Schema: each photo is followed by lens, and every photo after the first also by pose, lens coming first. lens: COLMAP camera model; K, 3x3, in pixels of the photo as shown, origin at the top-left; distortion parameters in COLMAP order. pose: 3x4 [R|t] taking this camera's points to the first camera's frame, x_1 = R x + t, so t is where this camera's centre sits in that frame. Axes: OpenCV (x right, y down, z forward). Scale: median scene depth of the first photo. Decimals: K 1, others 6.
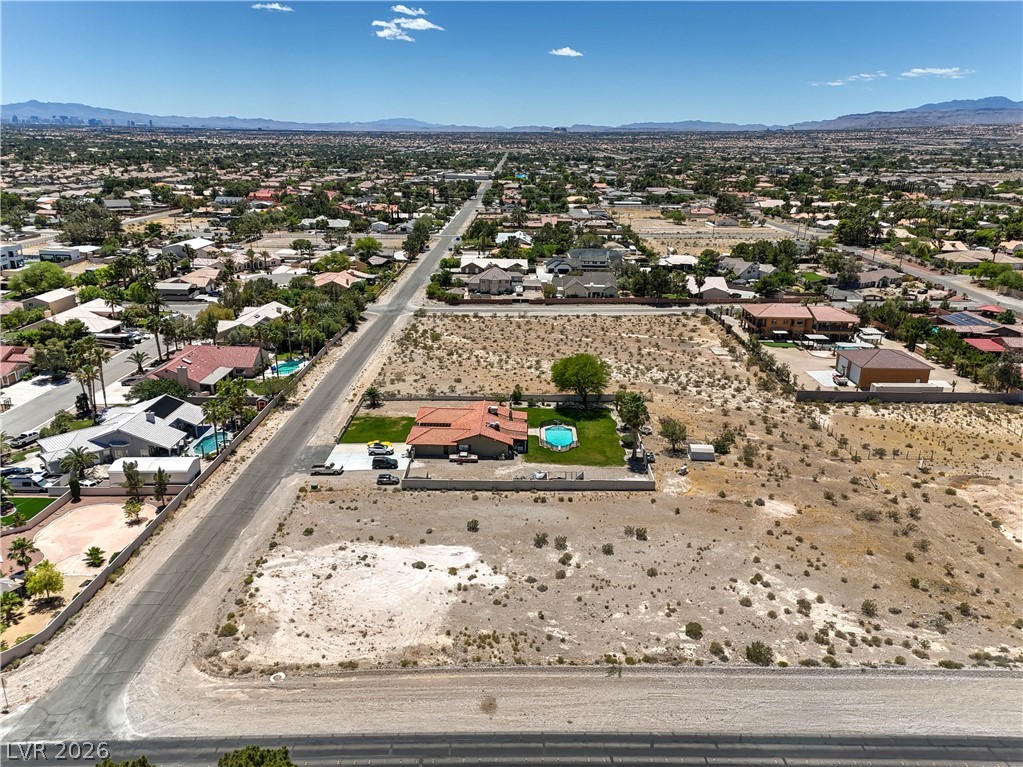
lens RADIAL K [[772.2, 0, 509.6], [0, 772.2, 381.7], [0, 0, 1]] dist [0.104781, -0.073362]
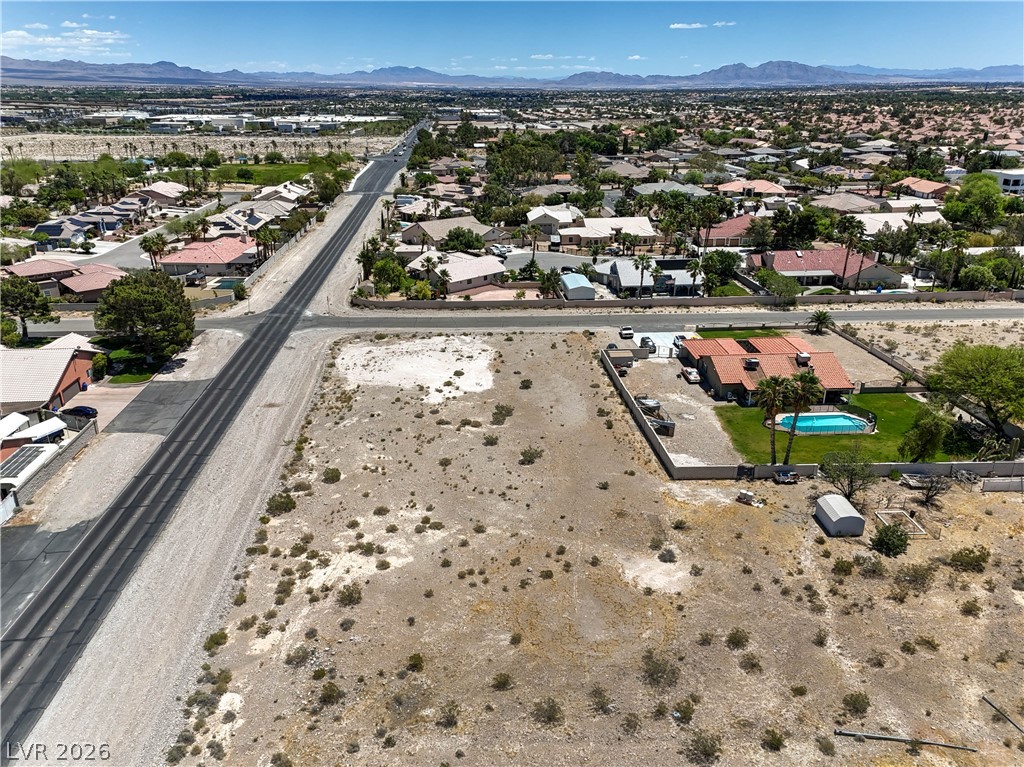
lens RADIAL K [[744.0, 0, 516.6], [0, 744.0, 384.1], [0, 0, 1]] dist [0.102051, -0.065953]
pose [[0.071888, 0.350447, -0.933820, 0.750047], [-0.297331, 0.901204, 0.315317, -0.102550], [0.952064, 0.254986, 0.168985, 0.714567]]
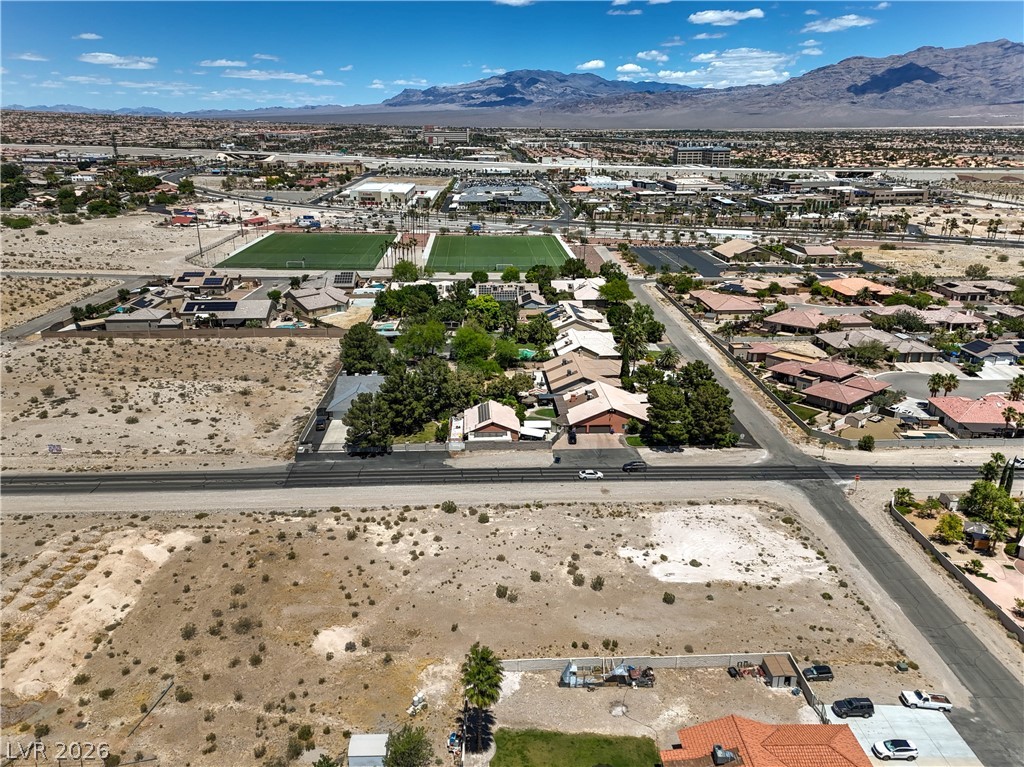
lens RADIAL K [[783.2, 0, 509.1], [0, 783.2, 377.8], [0, 0, 1]] dist [0.098016, -0.061181]
pose [[-0.998639, -0.008716, -0.051416, 0.184792], [-0.037019, 0.812902, 0.581222, -0.545451], [0.036730, 0.582335, -0.812119, 1.436852]]
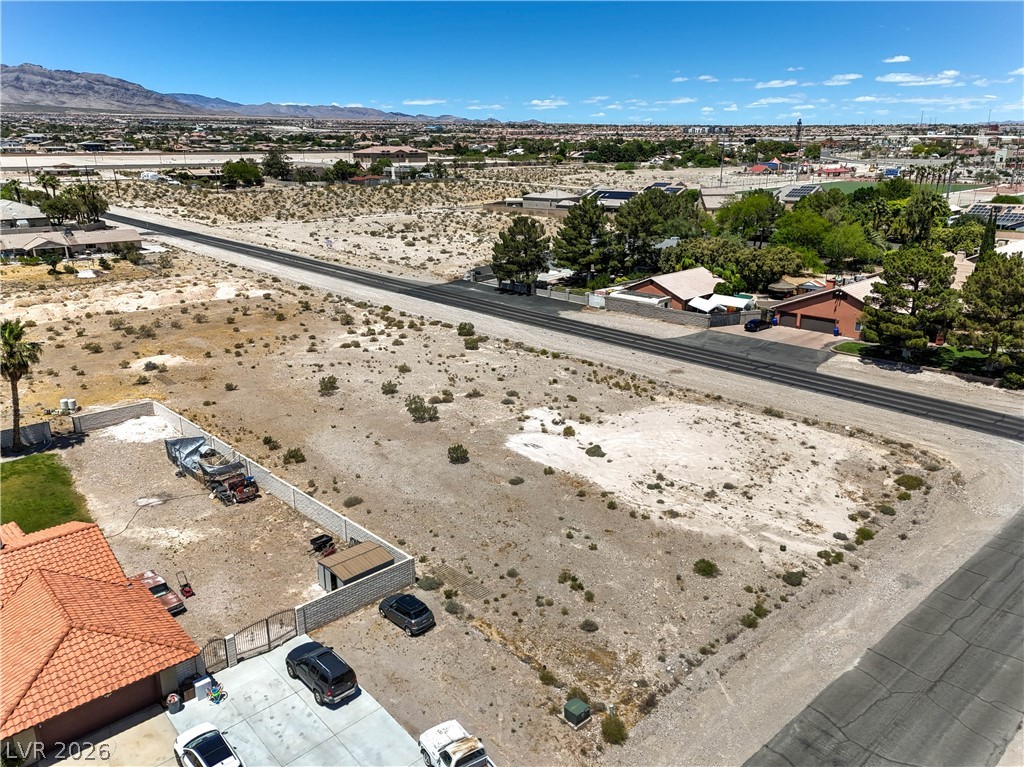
lens RADIAL K [[761.4, 0, 499.4], [0, 761.4, 384.4], [0, 0, 1]] dist [0.105175, -0.072630]
pose [[-0.674544, -0.240917, 0.697818, -0.395084], [0.215048, 0.840133, 0.497926, -0.119019], [-0.706219, 0.485937, -0.514898, 1.083009]]
